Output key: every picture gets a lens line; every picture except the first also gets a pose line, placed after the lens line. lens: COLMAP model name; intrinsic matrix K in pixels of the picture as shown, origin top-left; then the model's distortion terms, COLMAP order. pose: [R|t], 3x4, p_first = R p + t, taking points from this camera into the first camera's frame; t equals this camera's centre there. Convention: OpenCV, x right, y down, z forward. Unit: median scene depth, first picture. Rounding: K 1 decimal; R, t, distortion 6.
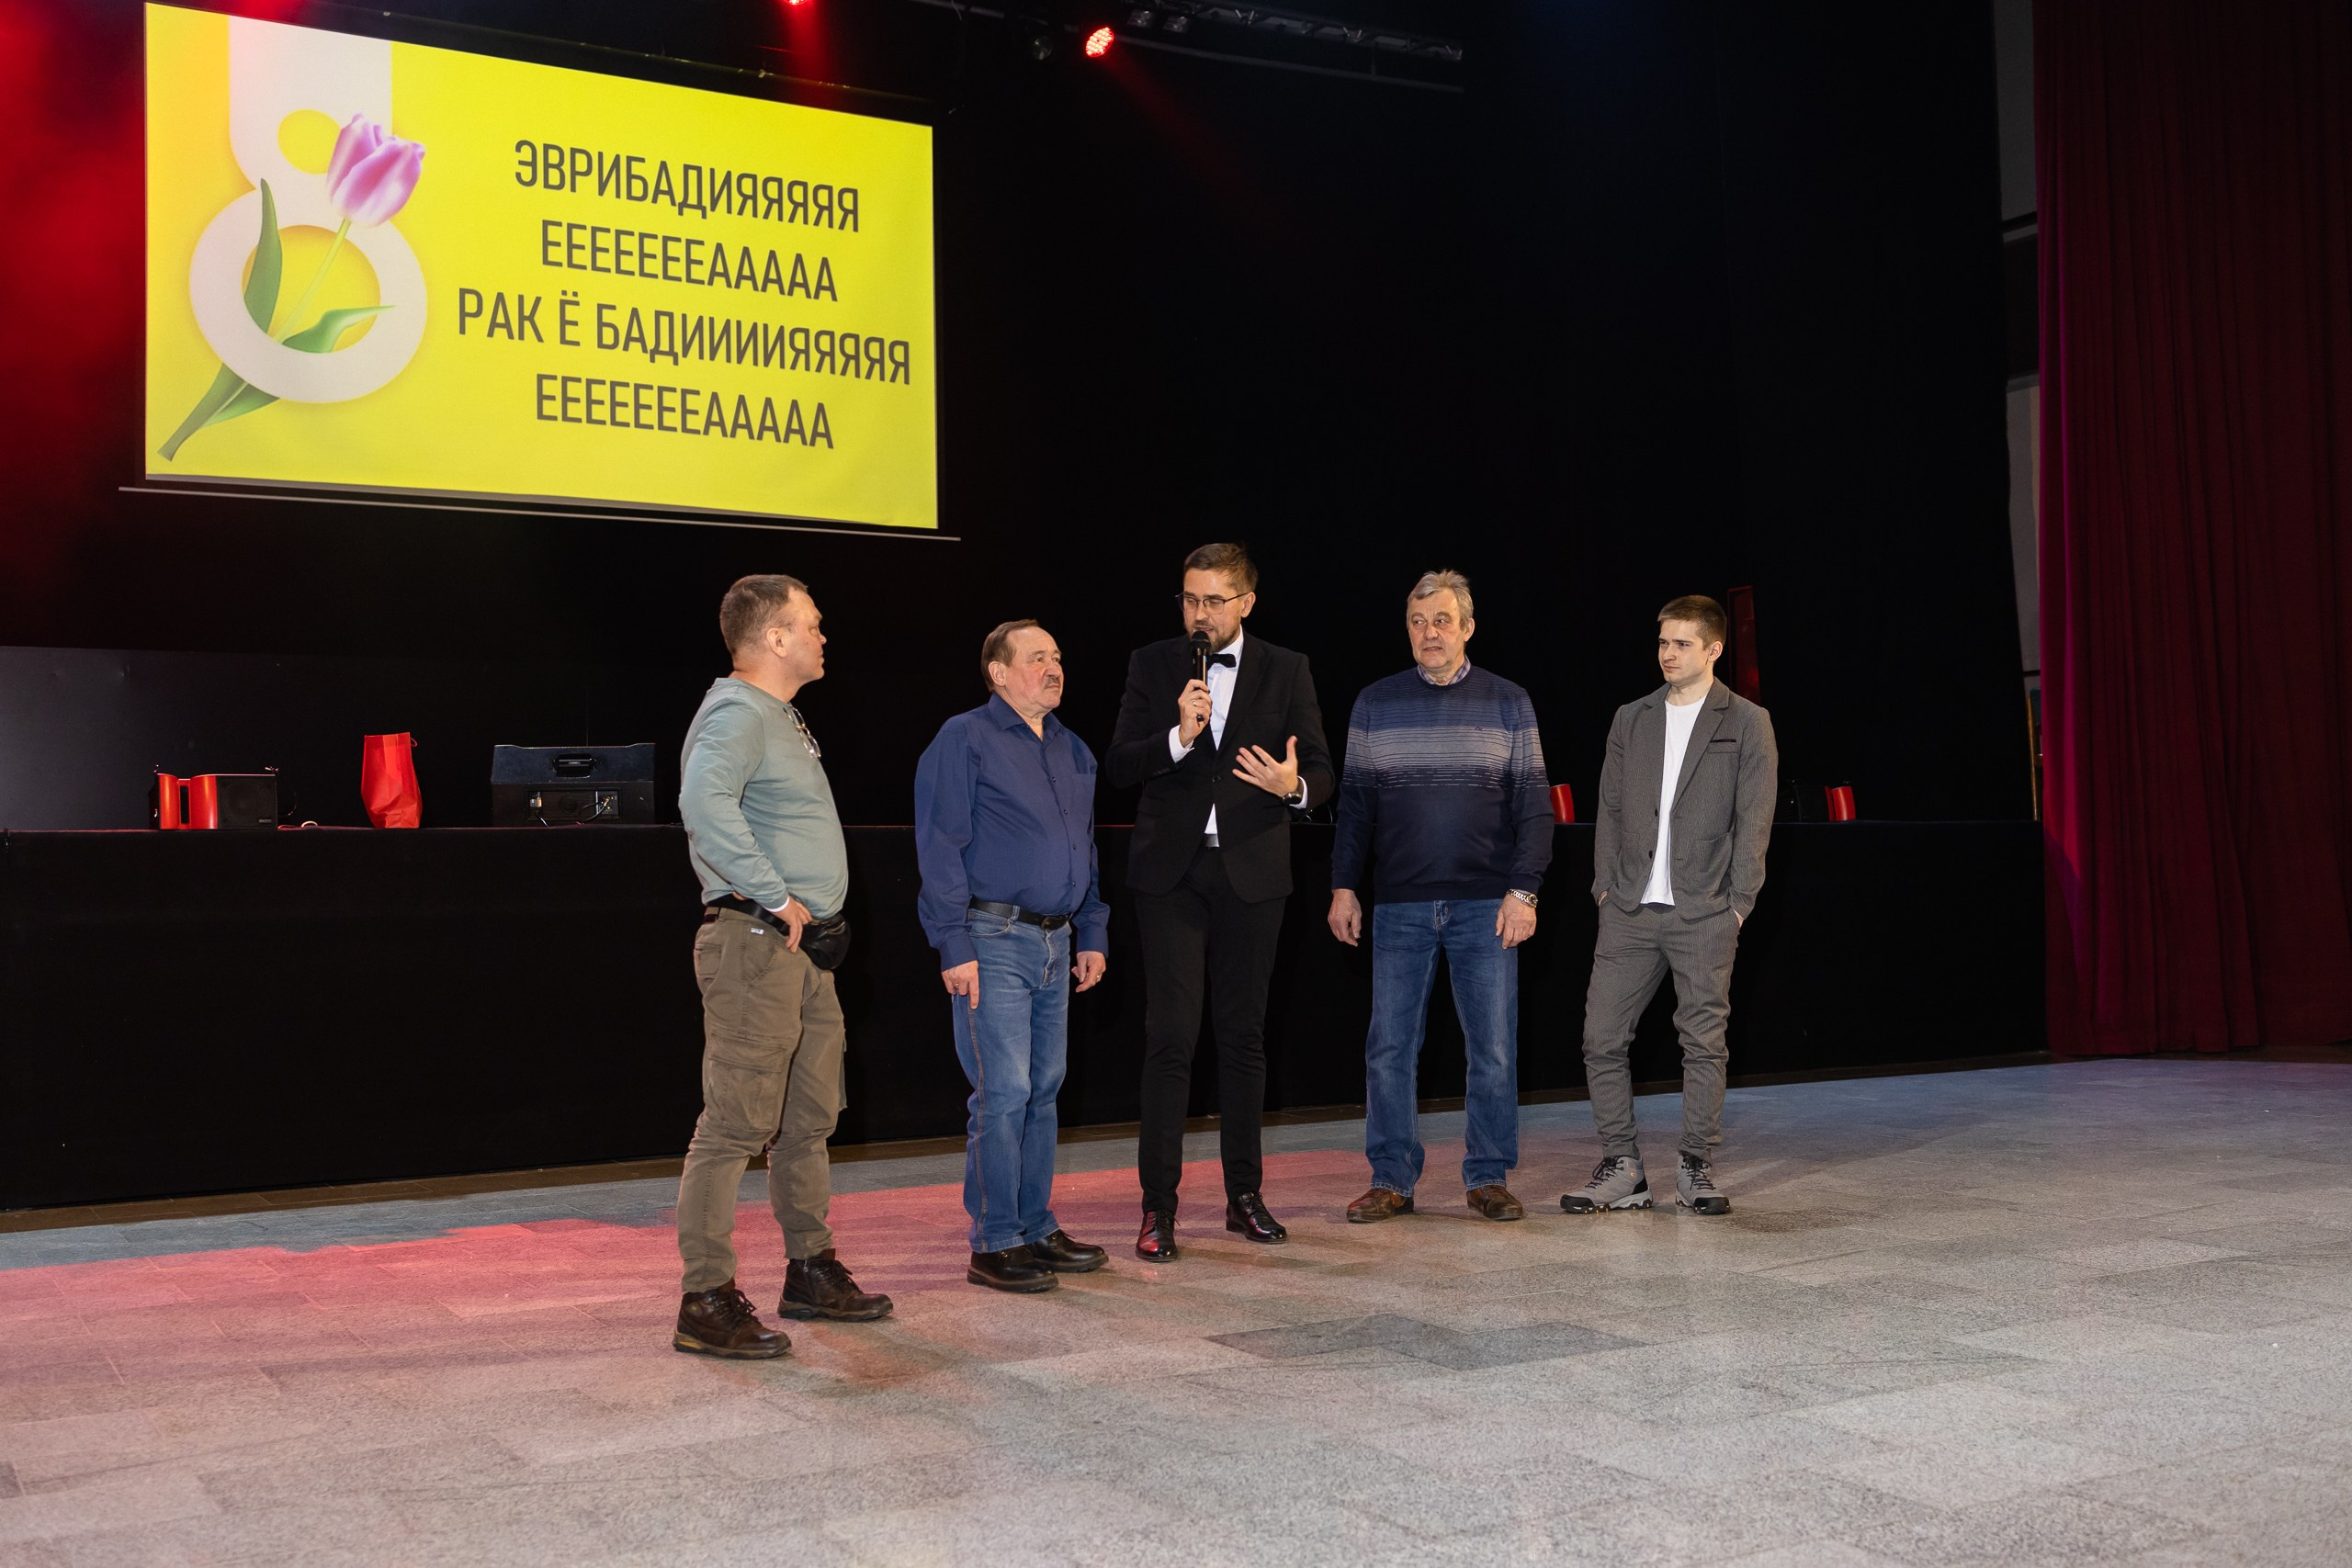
lens RADIAL K [[2307.8, 0, 1176.0], [0, 2307.8, 784.0], [0, 0, 1]] dist [-0.006163, -0.000078]
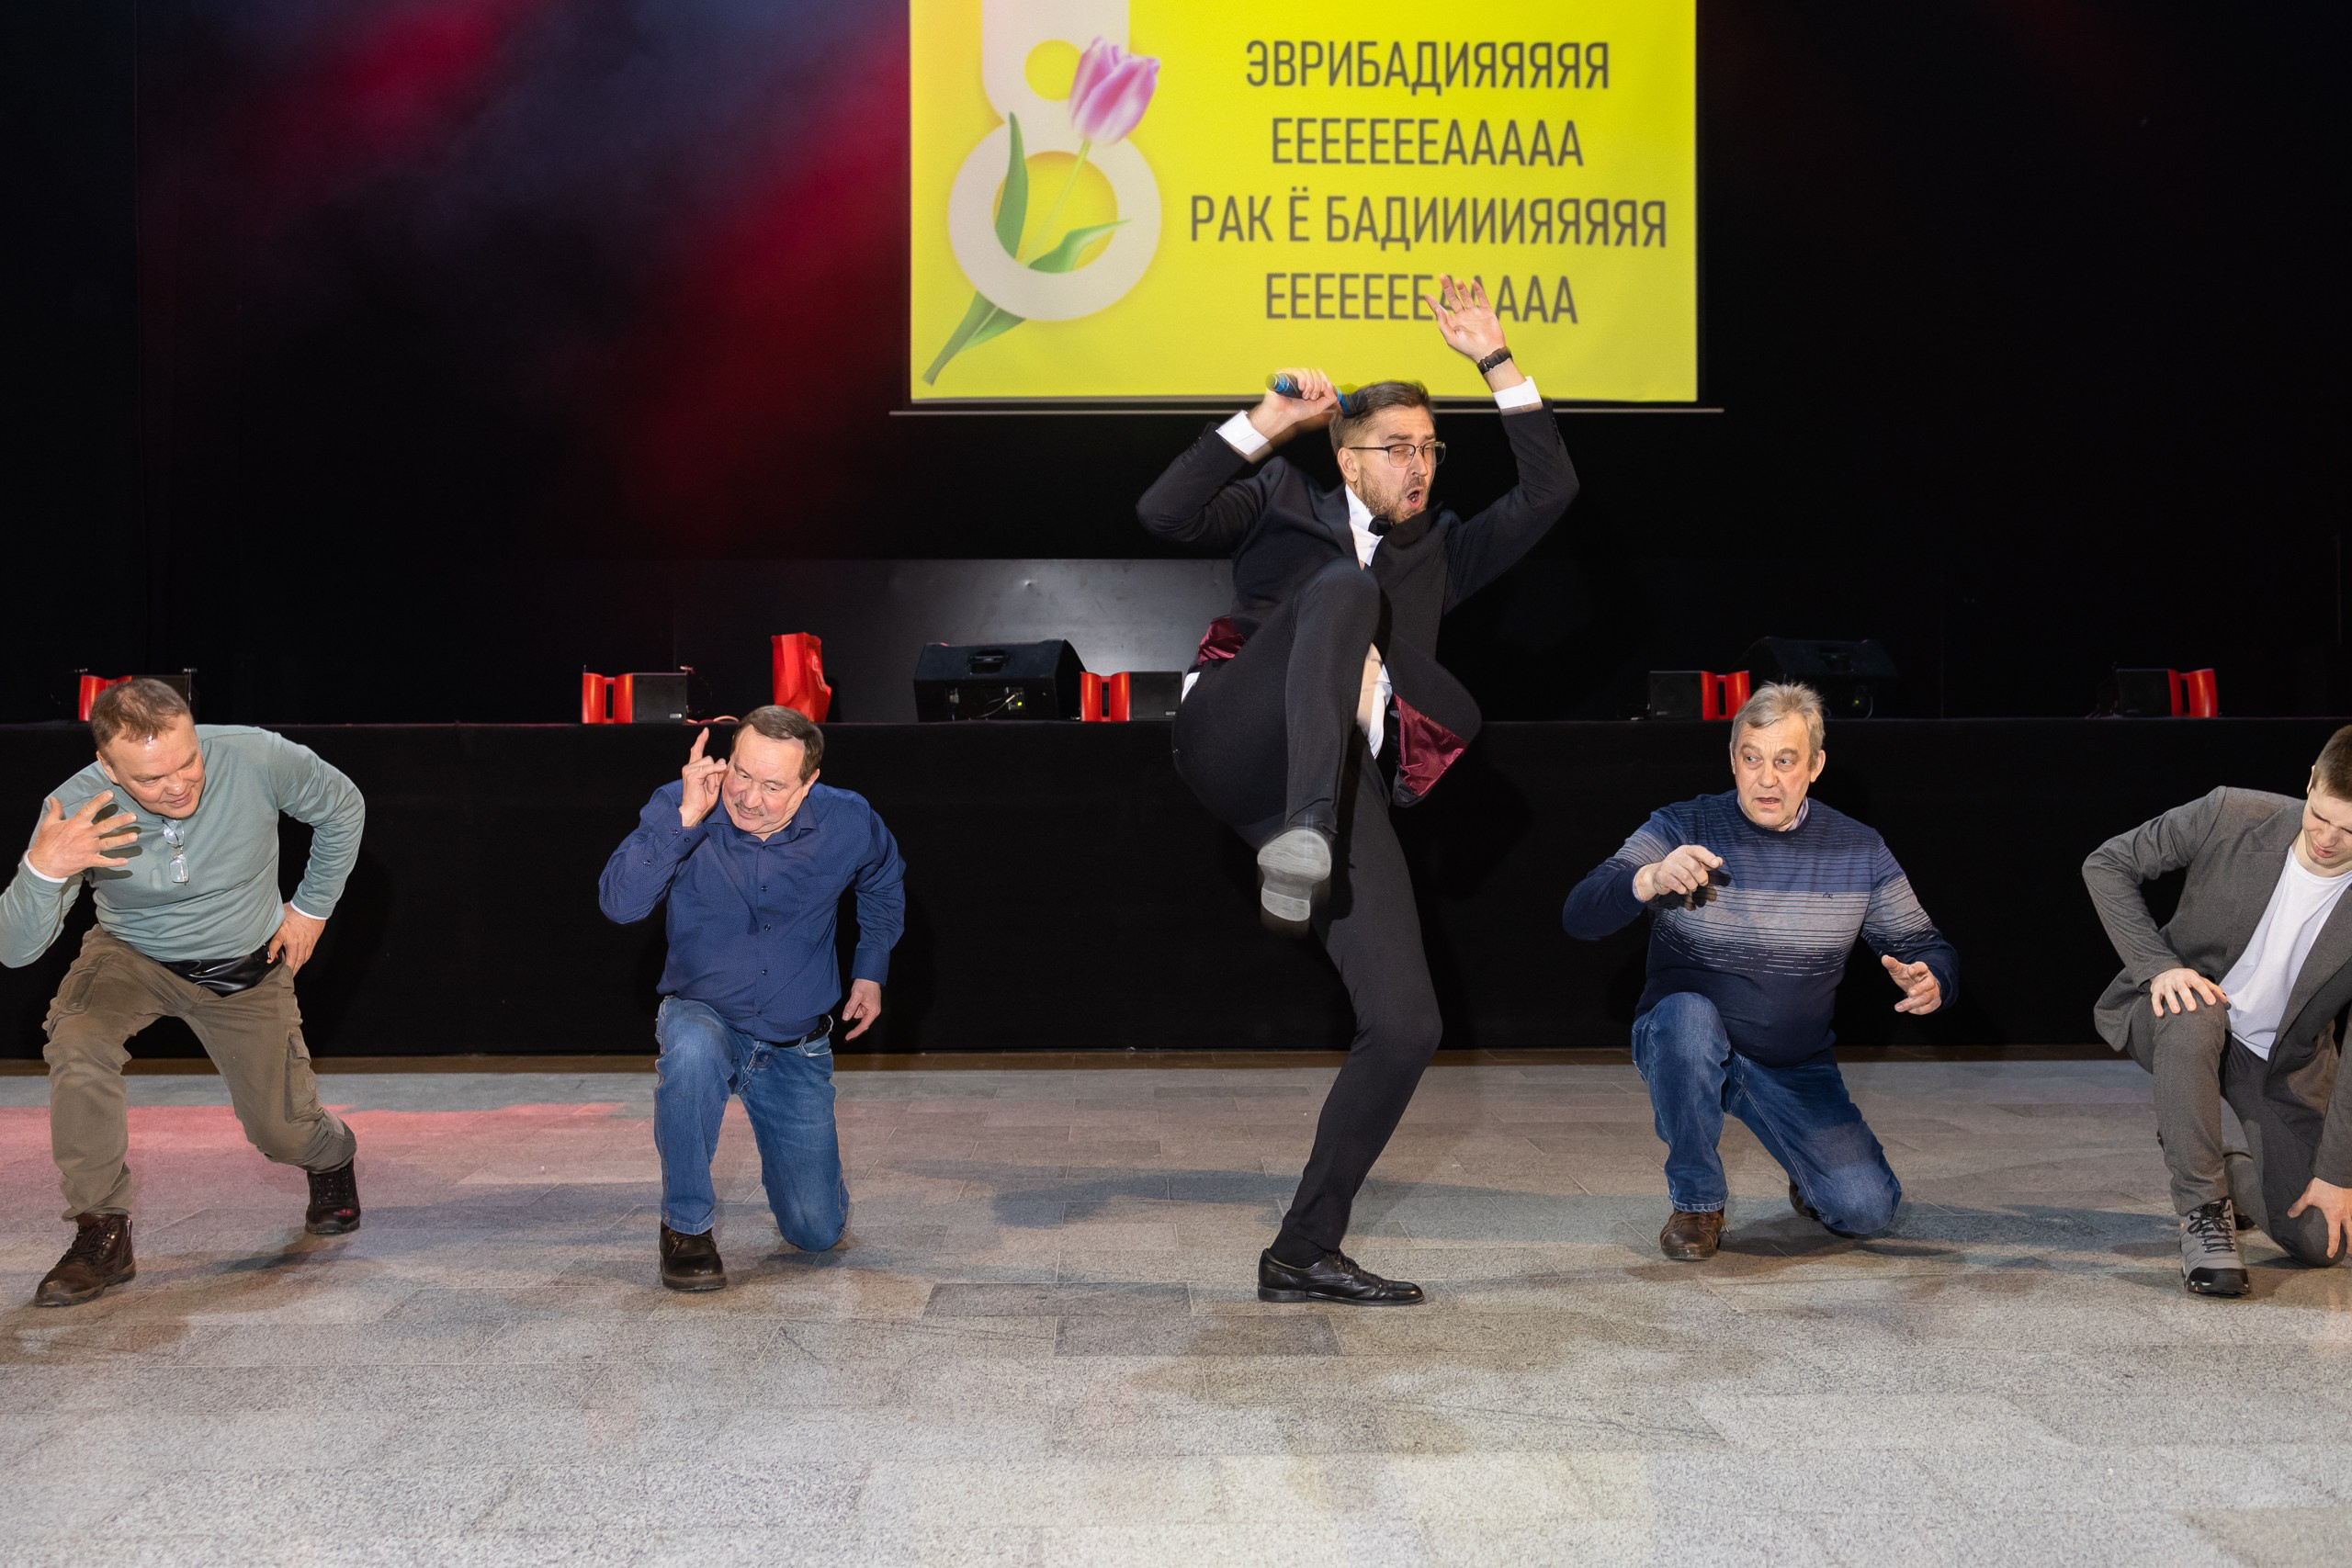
lens RADIAL K [[2307.8, 0, 1176.0], [0, 2307.8, 784.0], [0, 0, 1]] dist [-0.006163, -0.000078]
pose [[0.865858, 0.017906, -0.499969, 0.194302], [0.004670, 0.999026, 0.043867, 0.000643], [0.500267, -0.040317, 0.864932, 0.098282]]
